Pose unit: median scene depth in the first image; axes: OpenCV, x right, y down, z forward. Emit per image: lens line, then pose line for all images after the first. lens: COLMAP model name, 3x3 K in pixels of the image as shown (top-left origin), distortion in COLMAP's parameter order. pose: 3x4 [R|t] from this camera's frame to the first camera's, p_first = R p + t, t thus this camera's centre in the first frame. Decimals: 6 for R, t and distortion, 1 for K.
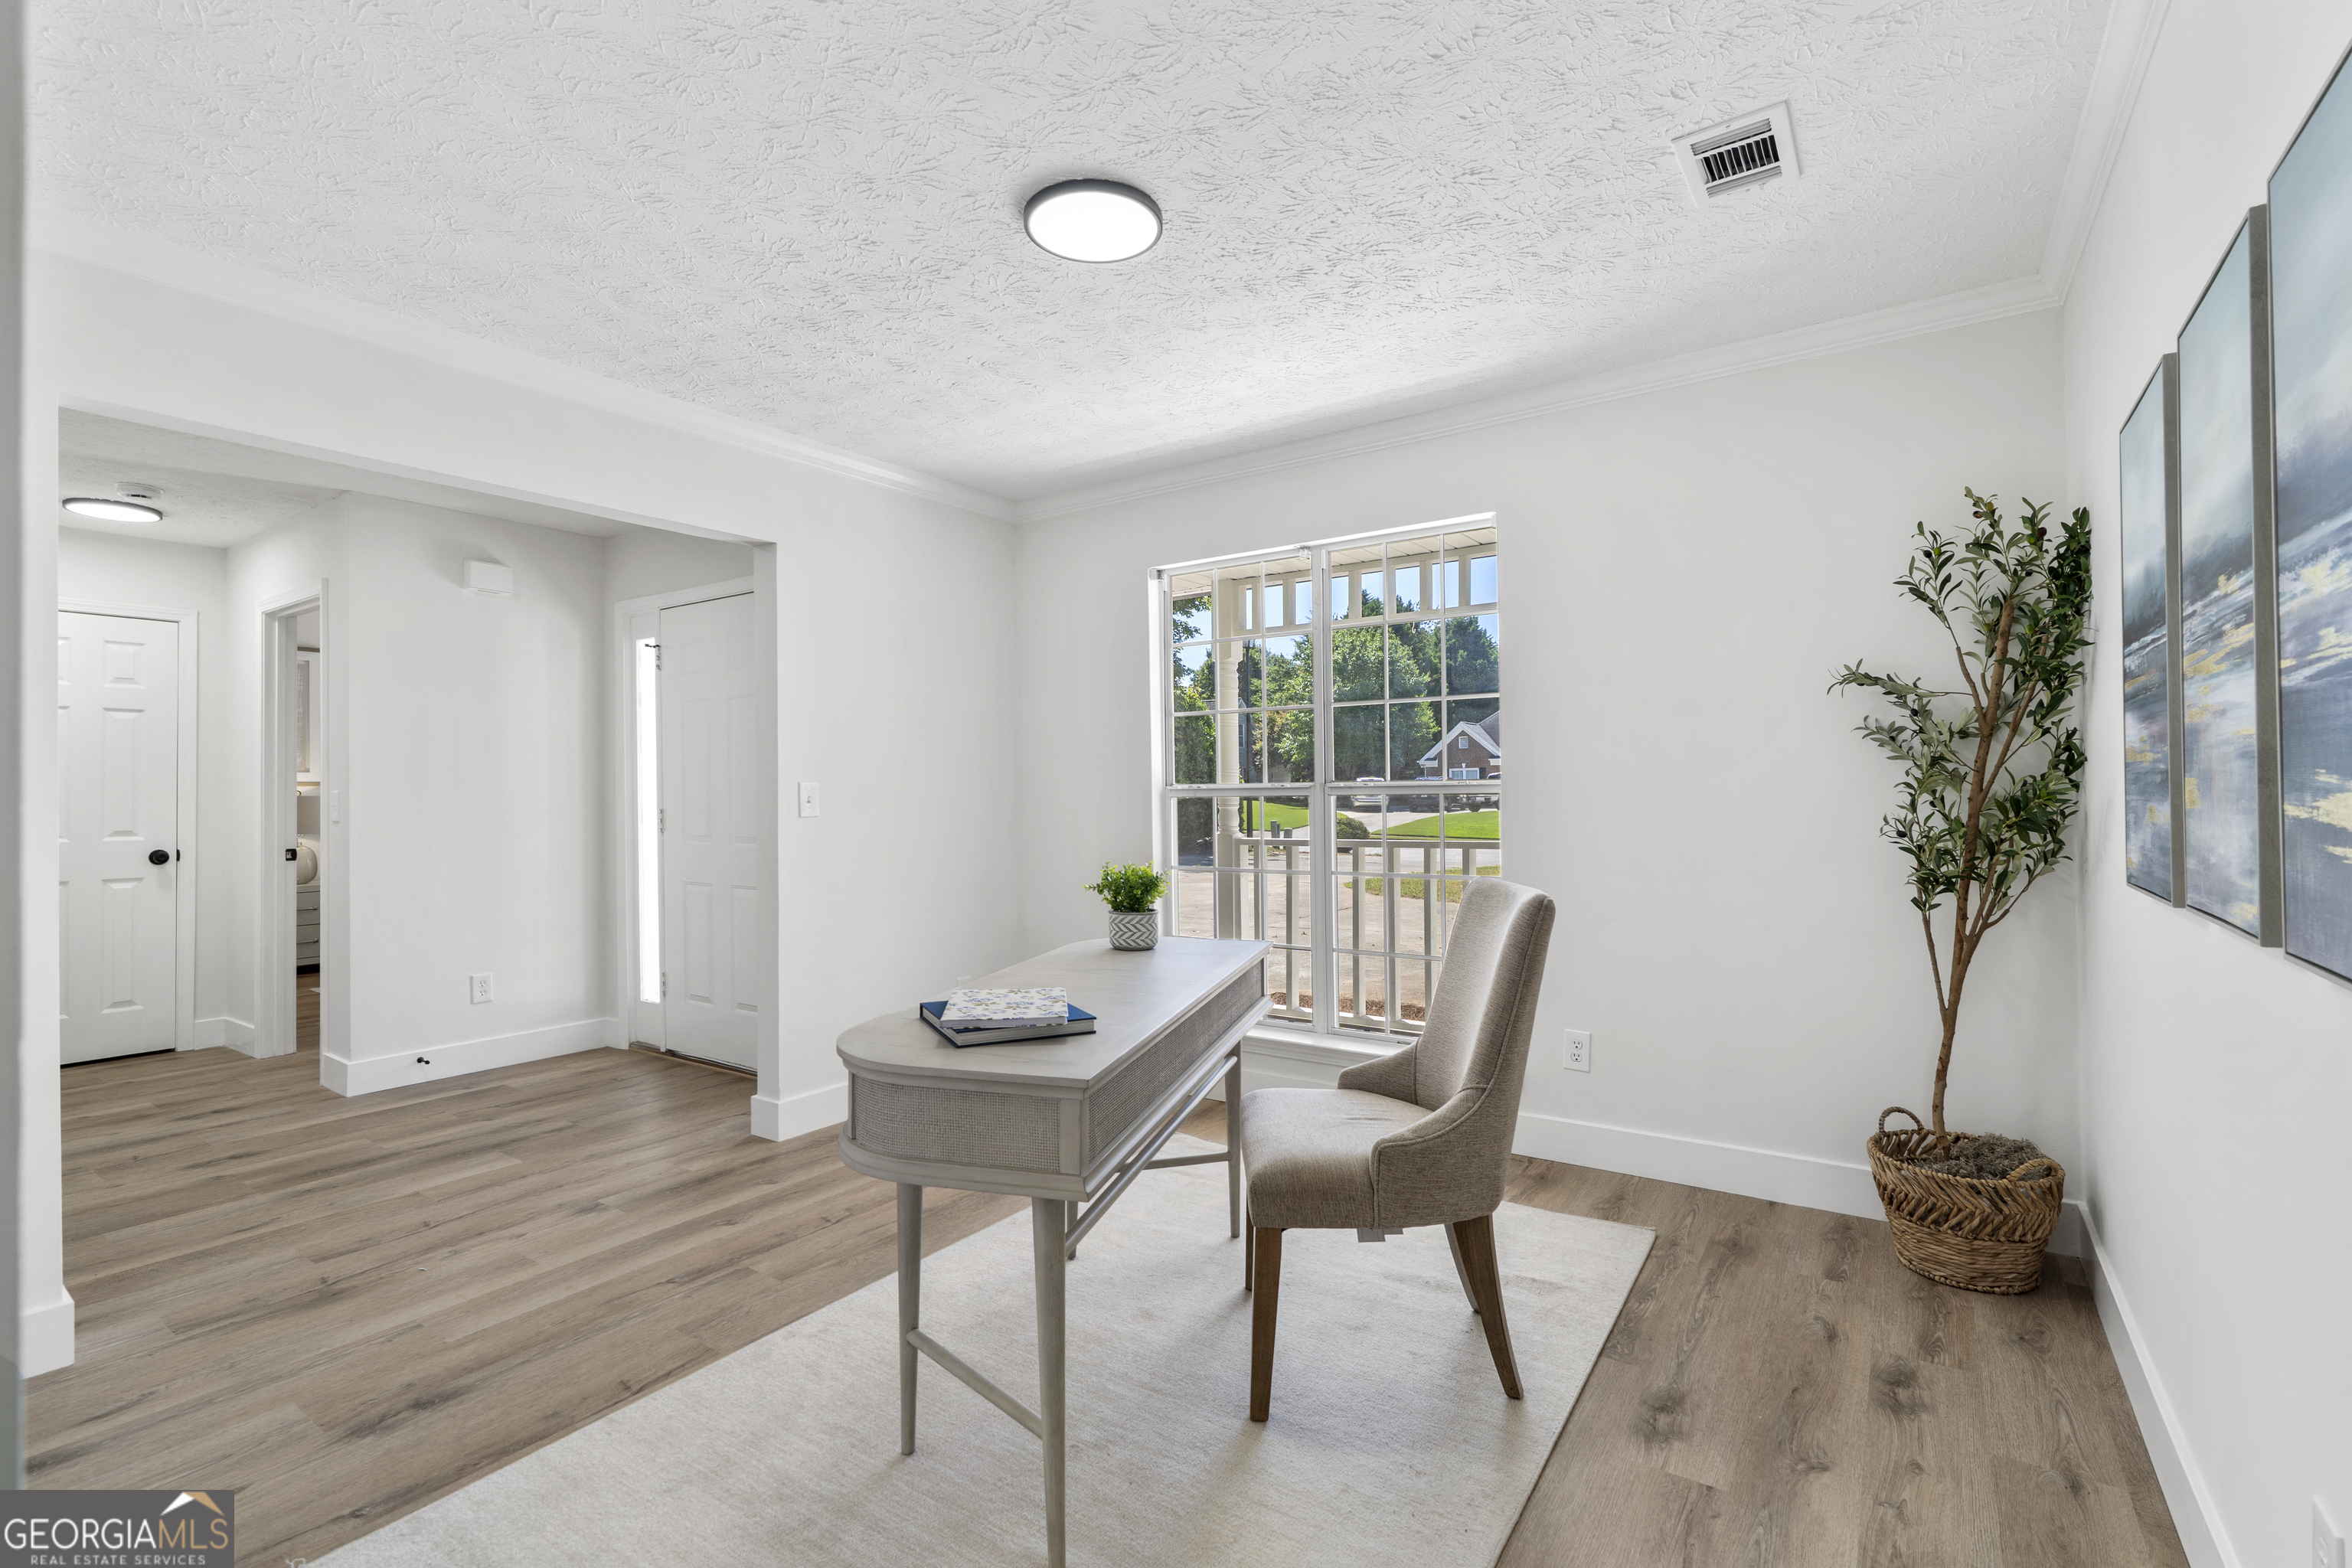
lens RADIAL K [[1065.5, 0, 1172.7], [0, 1065.5, 781.1], [0, 0, 1]] dist [-0.009039, 0.002529]
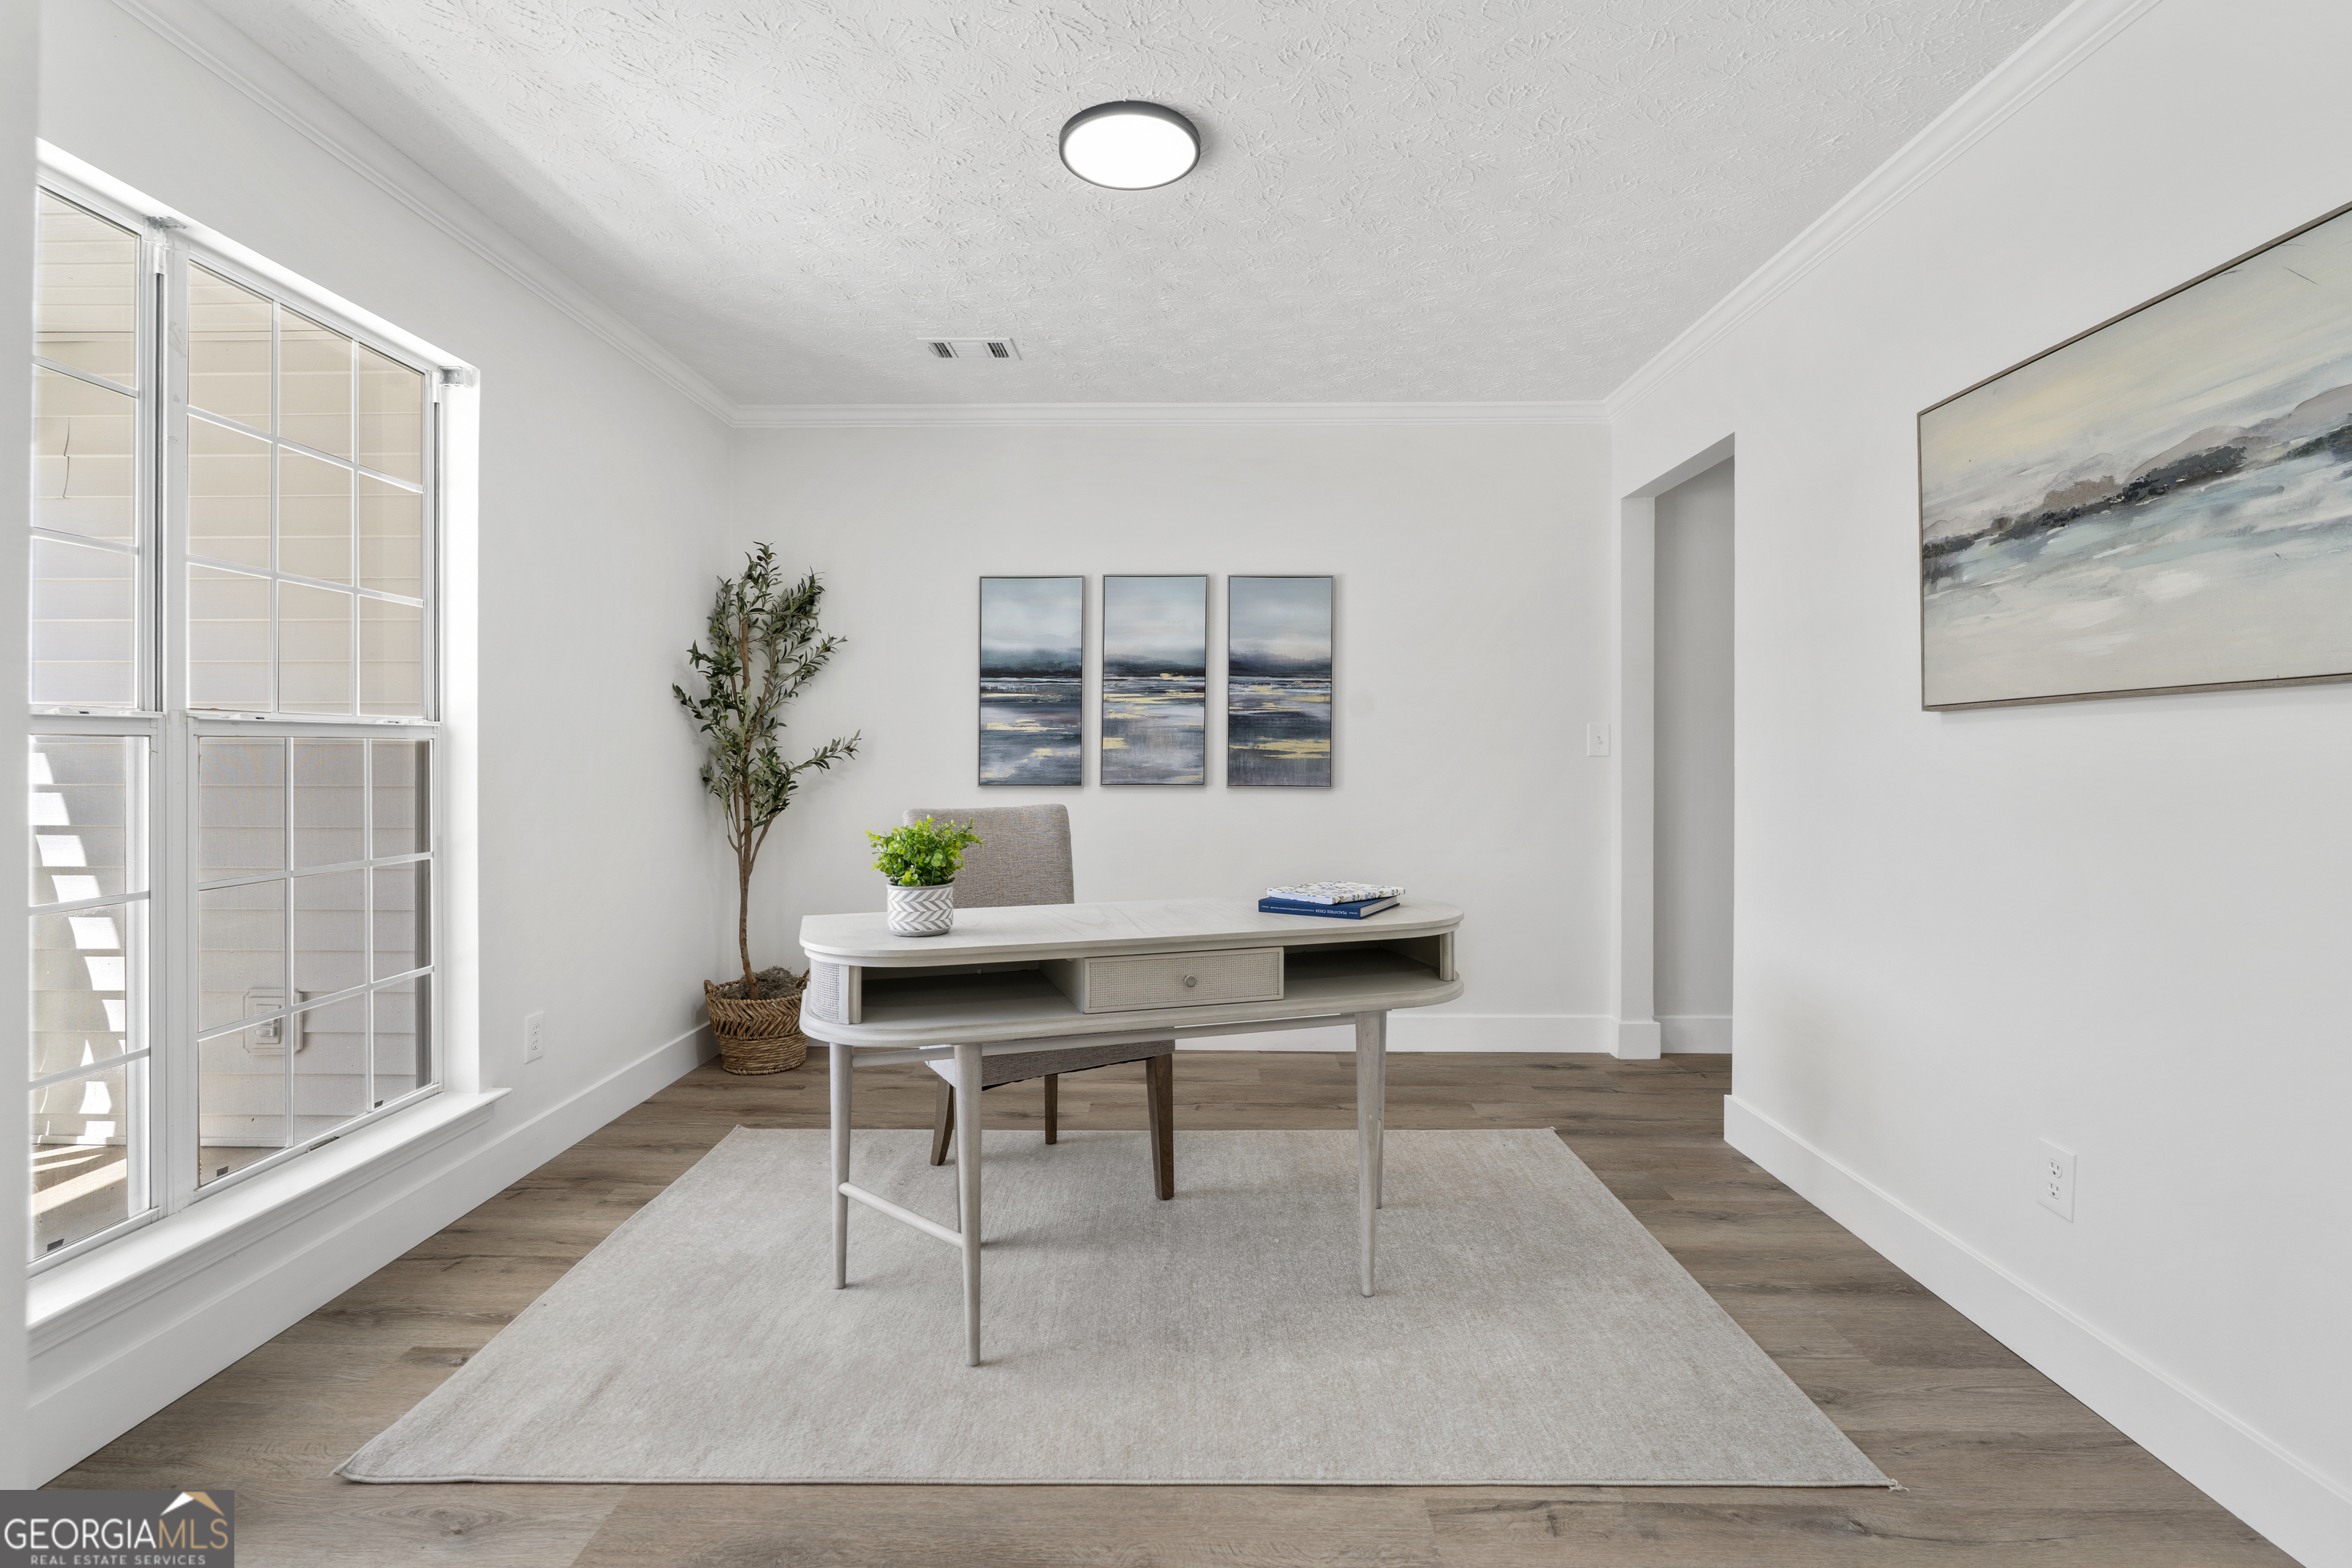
lens RADIAL K [[1065.5, 0, 1177.4], [0, 1065.5, 769.4], [0, 0, 1]] dist [-0.009039, 0.002529]
pose [[-0.558025, -0.001568, 0.829823, -0.634900], [-0.005736, 0.999982, -0.001967, 0.034290], [-0.829804, -0.005857, -0.558024, 1.056449]]
